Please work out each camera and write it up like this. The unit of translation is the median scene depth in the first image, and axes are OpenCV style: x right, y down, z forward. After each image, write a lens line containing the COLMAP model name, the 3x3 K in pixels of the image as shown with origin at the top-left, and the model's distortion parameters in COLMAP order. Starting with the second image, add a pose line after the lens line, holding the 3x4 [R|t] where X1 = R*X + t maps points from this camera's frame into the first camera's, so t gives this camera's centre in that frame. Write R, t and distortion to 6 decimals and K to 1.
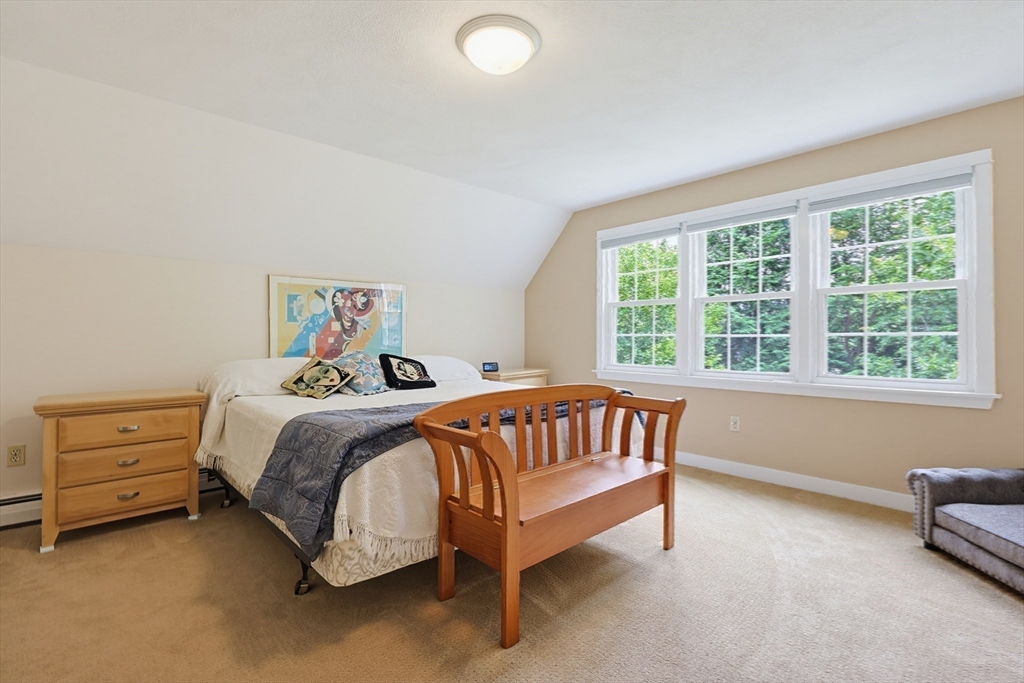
lens RADIAL K [[467.4, 0, 511.9], [0, 467.4, 337.9], [0, 0, 1]] dist [-0.004253, -0.000141]
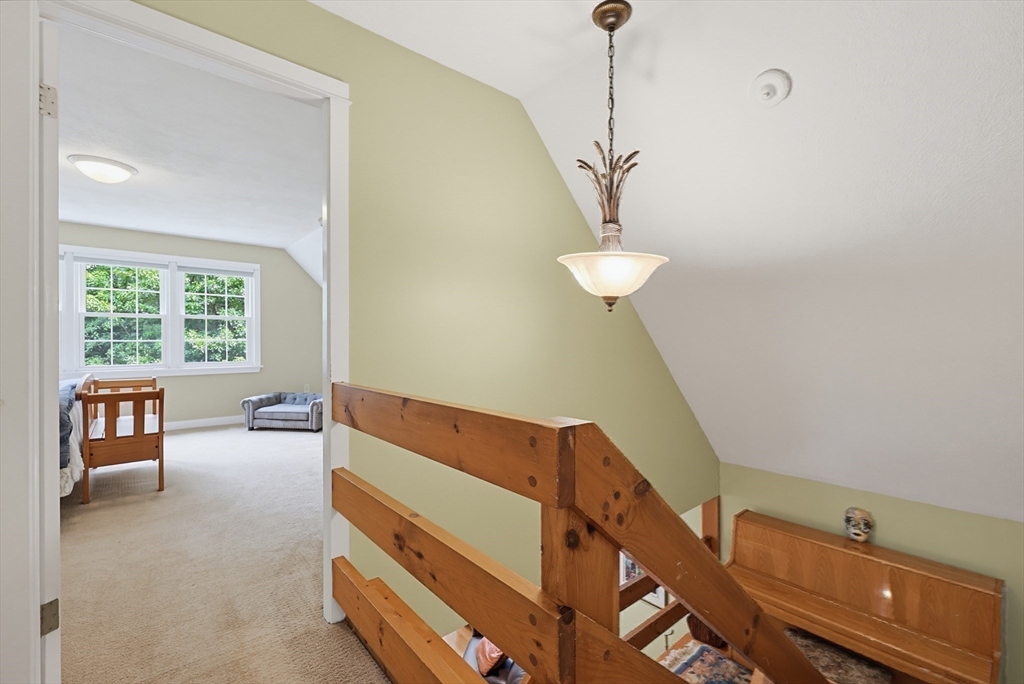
lens RADIAL K [[442.0, 0, 522.8], [0, 442.0, 344.8], [0, 0, 1]] dist [-0.003742, -0.001976]
pose [[0.024349, -0.008164, 0.999670, -0.825610], [0.001125, 0.999966, 0.008139, -0.003697], [-0.999703, 0.000927, 0.024357, -0.282746]]
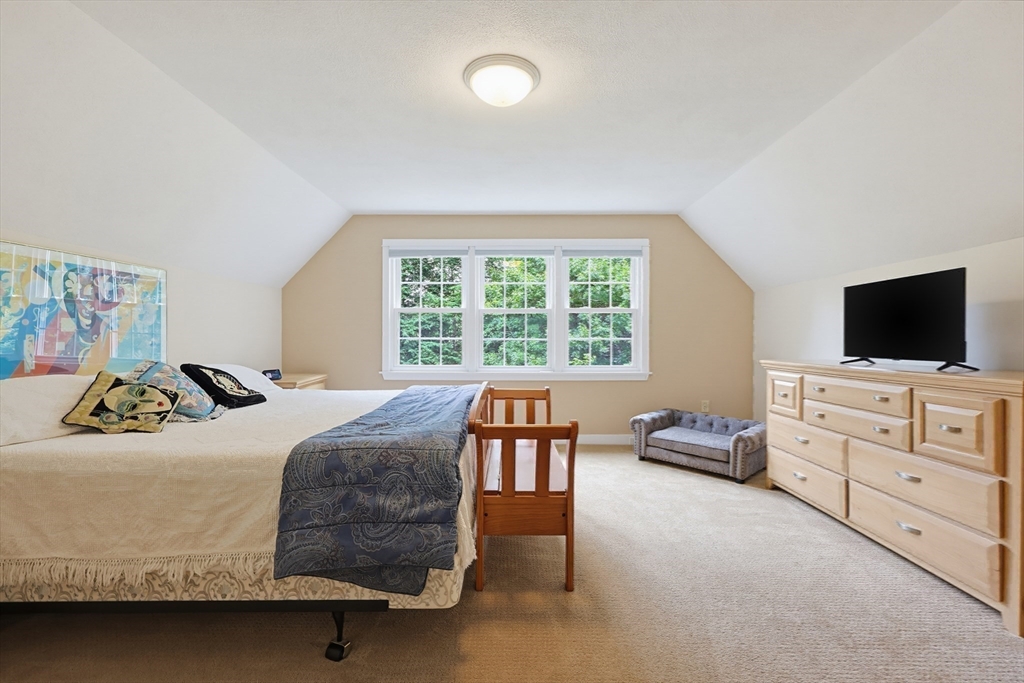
lens RADIAL K [[442.0, 0, 515.1], [0, 442.0, 349.4], [0, 0, 1]] dist [-0.003742, -0.001976]
pose [[0.675700, -0.015425, 0.737015, -0.417501], [-0.002045, 0.999738, 0.022798, -0.006186], [-0.737174, -0.016912, 0.675492, 0.134427]]
